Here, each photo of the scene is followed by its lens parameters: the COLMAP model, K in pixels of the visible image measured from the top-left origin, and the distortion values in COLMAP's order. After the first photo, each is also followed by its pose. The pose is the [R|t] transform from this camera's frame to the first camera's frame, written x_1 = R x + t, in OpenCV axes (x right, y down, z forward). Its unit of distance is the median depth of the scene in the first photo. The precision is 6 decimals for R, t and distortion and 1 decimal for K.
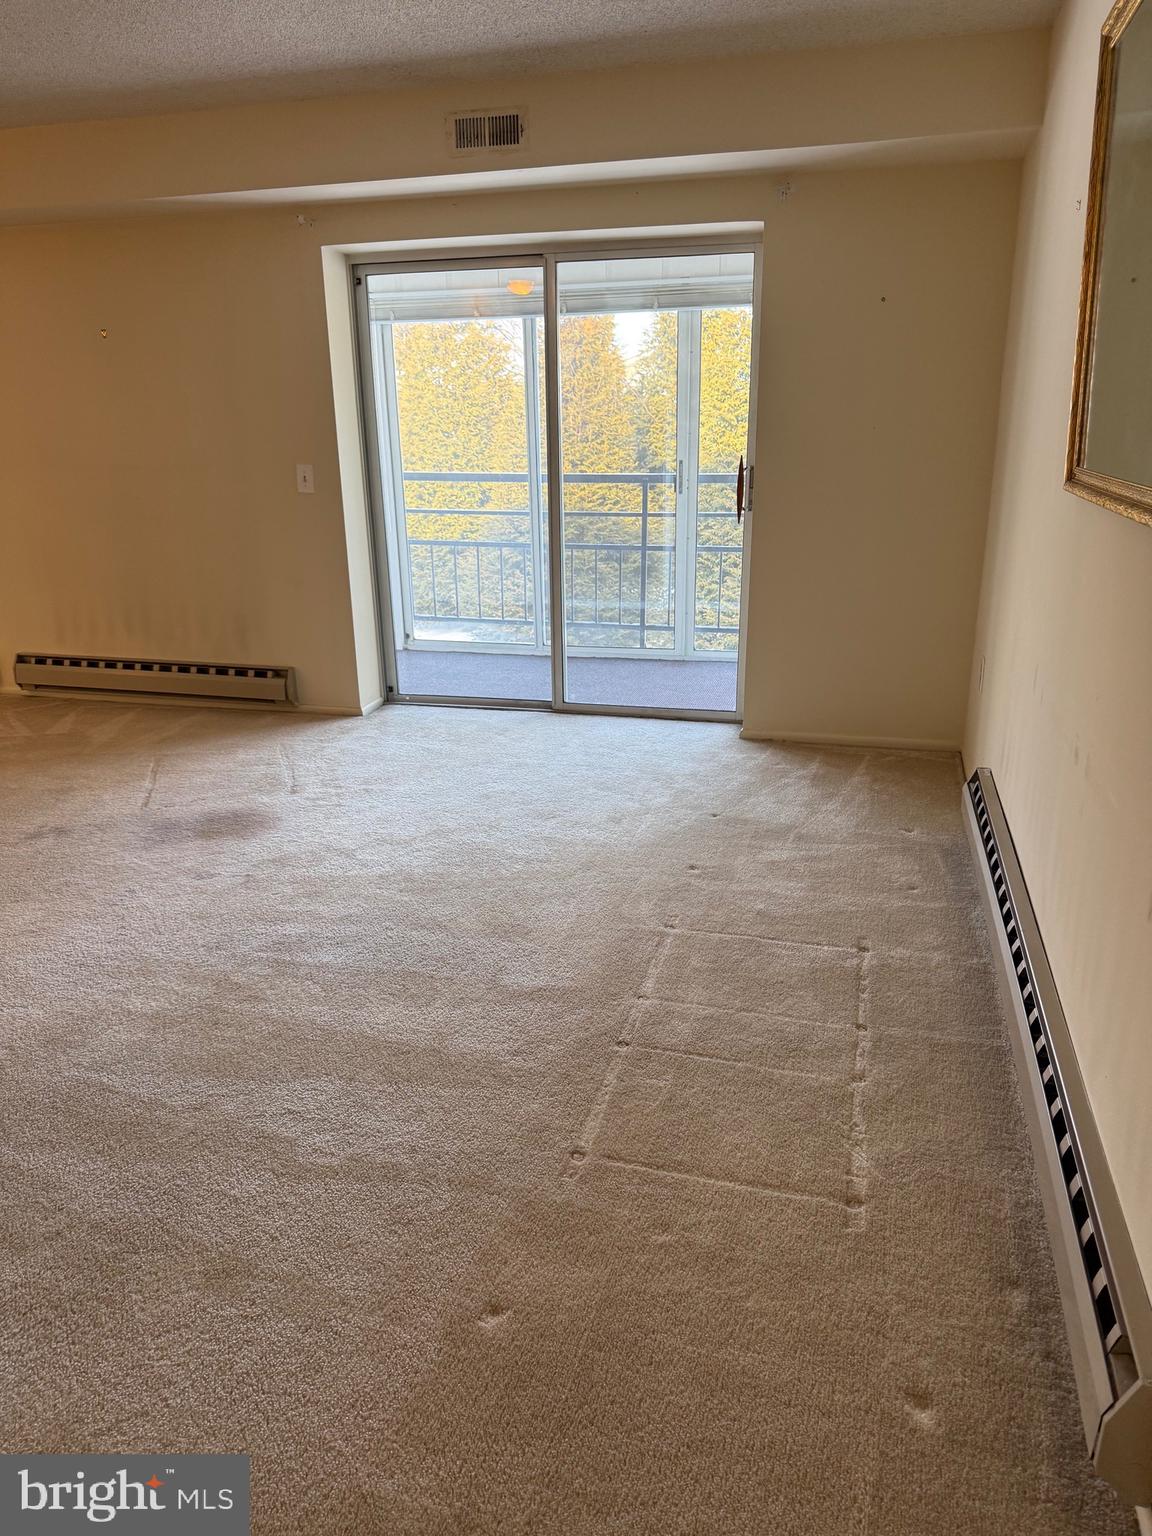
lens RADIAL K [[1108.4, 0, 574.7], [0, 1108.4, 808.7], [0, 0, 1]] dist [0.052783, -0.062596]
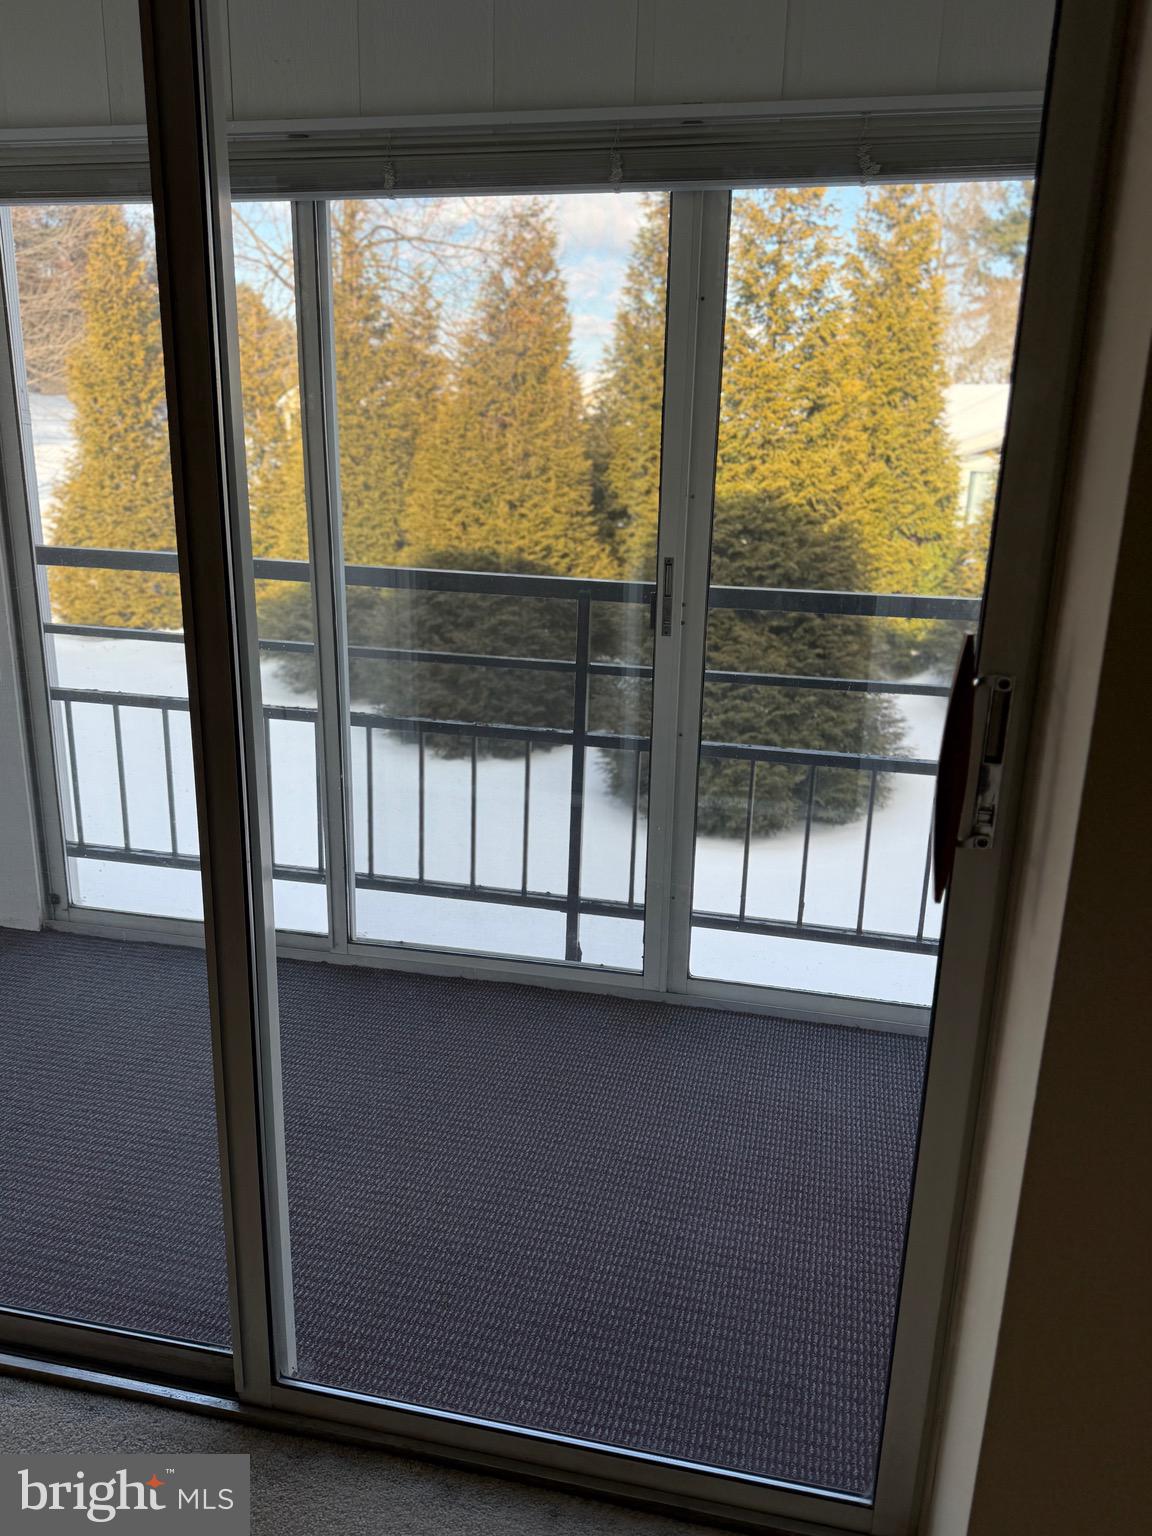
lens RADIAL K [[1166.9, 0, 589.5], [0, 1166.9, 782.8], [0, 0, 1]] dist [0.082090, -0.118462]
pose [[0.998174, 0.026578, 0.054244, 0.014380], [-0.023212, 0.997820, -0.061779, -0.063191], [-0.055768, 0.060407, 0.996615, 0.181458]]
